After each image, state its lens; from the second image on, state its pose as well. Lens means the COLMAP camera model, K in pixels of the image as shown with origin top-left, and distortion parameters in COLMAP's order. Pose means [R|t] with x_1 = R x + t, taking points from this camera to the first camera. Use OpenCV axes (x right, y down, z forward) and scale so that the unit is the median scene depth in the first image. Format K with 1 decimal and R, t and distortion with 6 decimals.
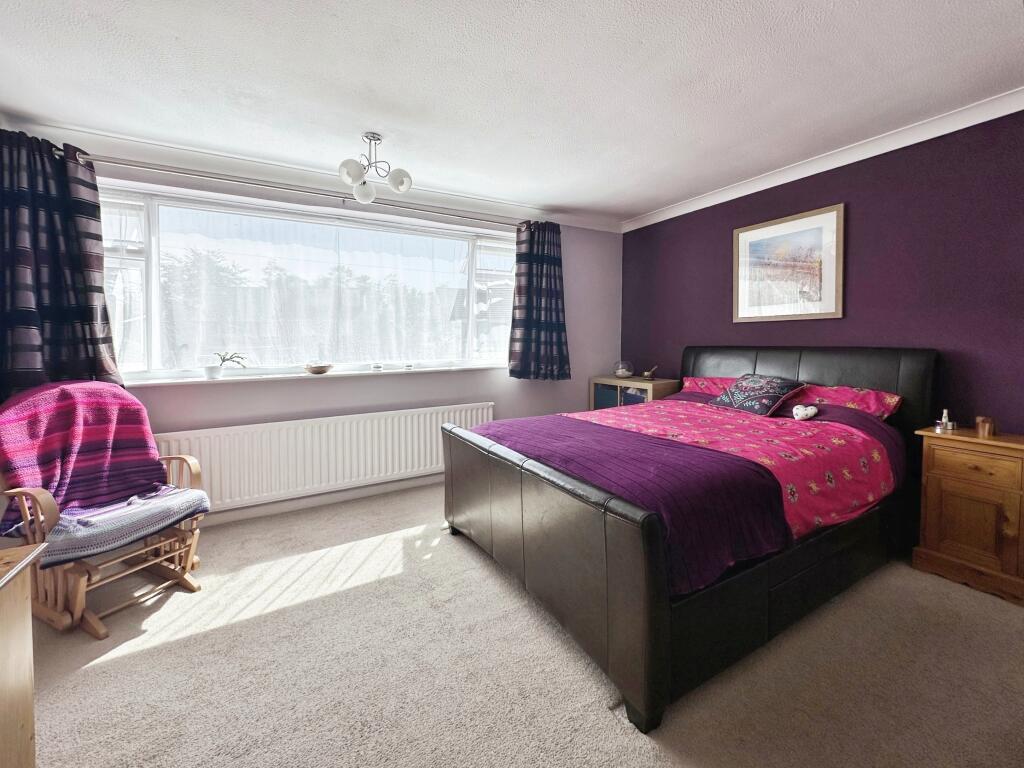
lens RADIAL K [[415.1, 0, 513.3], [0, 415.1, 353.9], [0, 0, 1]] dist [0.000308, 0.000116]
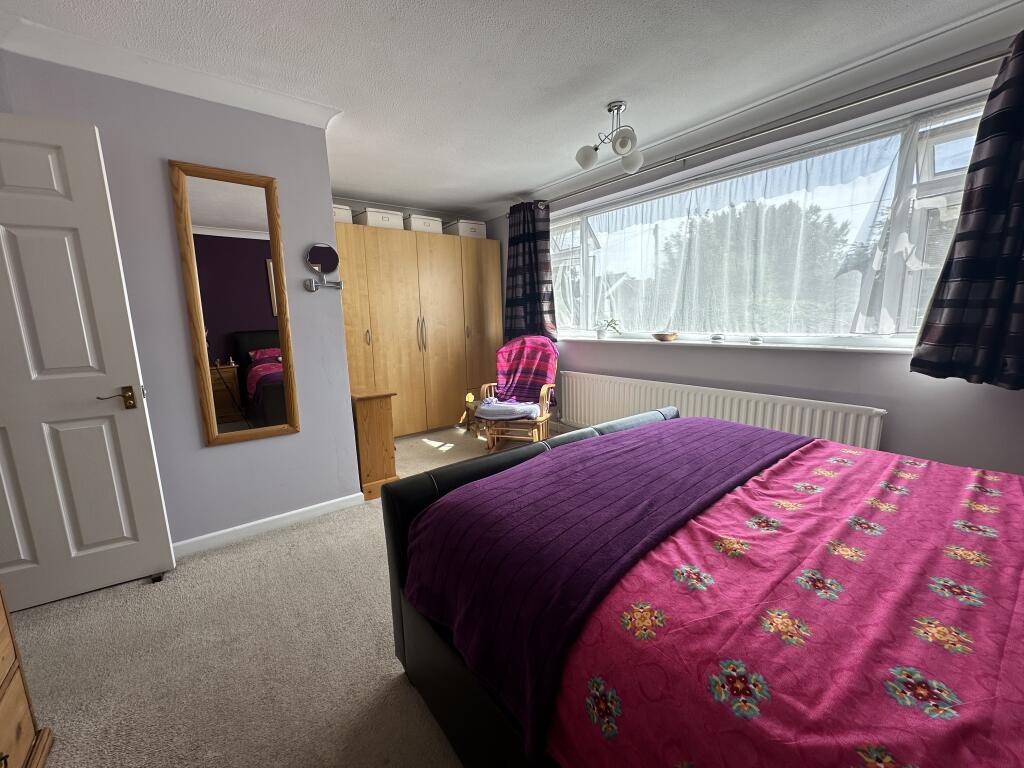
lens RADIAL K [[414.9, 0, 508.8], [0, 414.9, 386.6], [0, 0, 1]] dist [-0.001795, -0.000214]
pose [[0.133186, 0.174800, -0.975554, 0.717060], [-0.002550, 0.984381, 0.176033, -0.031544], [0.991088, -0.020957, 0.131552, 0.595295]]
